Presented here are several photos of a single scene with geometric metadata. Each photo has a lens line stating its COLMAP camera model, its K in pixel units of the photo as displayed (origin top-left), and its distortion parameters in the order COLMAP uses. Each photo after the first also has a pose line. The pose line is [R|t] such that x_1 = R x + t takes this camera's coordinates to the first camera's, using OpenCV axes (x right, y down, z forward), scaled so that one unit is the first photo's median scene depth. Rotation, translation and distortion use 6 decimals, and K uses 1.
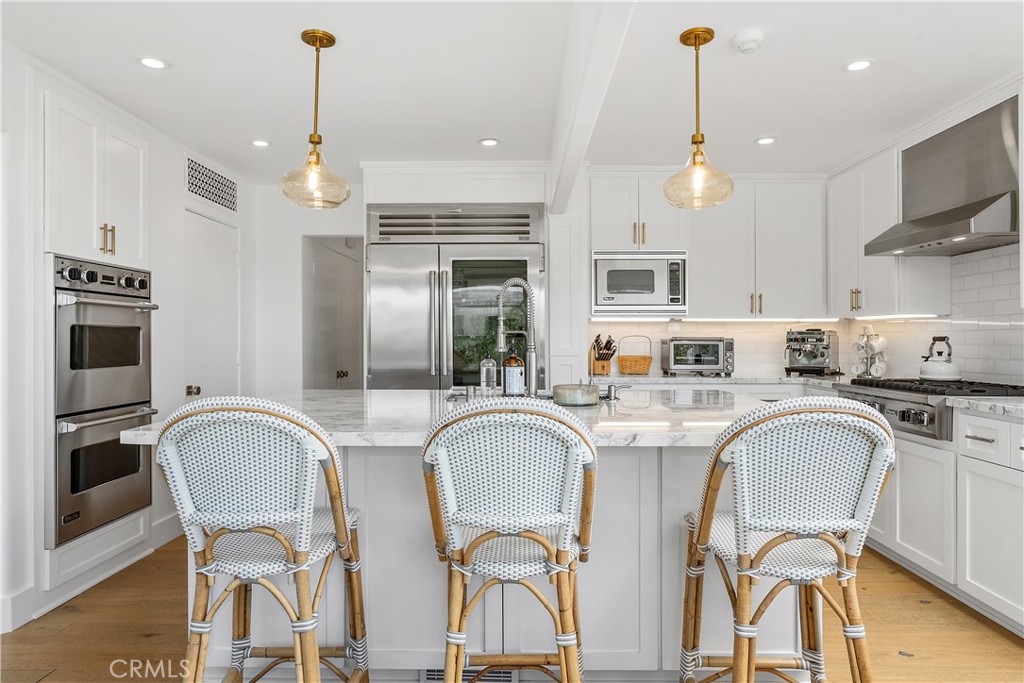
lens RADIAL K [[638.3, 0, 511.7], [0, 638.3, 342.2], [0, 0, 1]] dist [-0.020769, -0.001961]
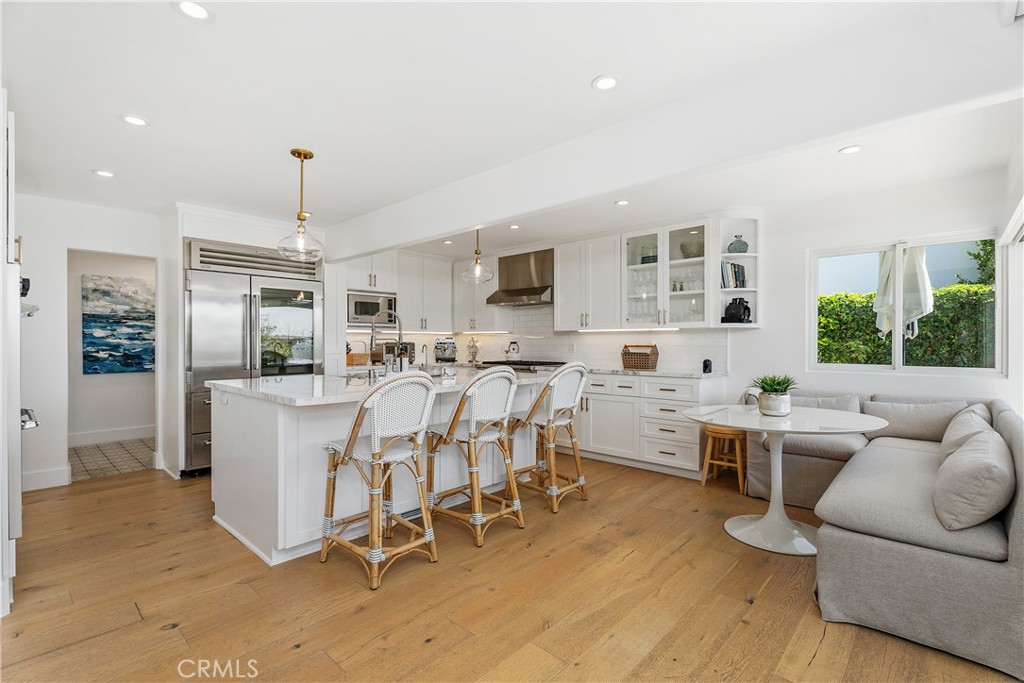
lens RADIAL K [[460.2, 0, 513.9], [0, 460.2, 347.1], [0, 0, 1]] dist [0.000873, 0.000212]
pose [[0.666898, -0.006908, 0.745117, -0.481454], [0.008029, 0.999966, 0.002084, 0.006608], [-0.745105, 0.004592, 0.666931, -0.101230]]
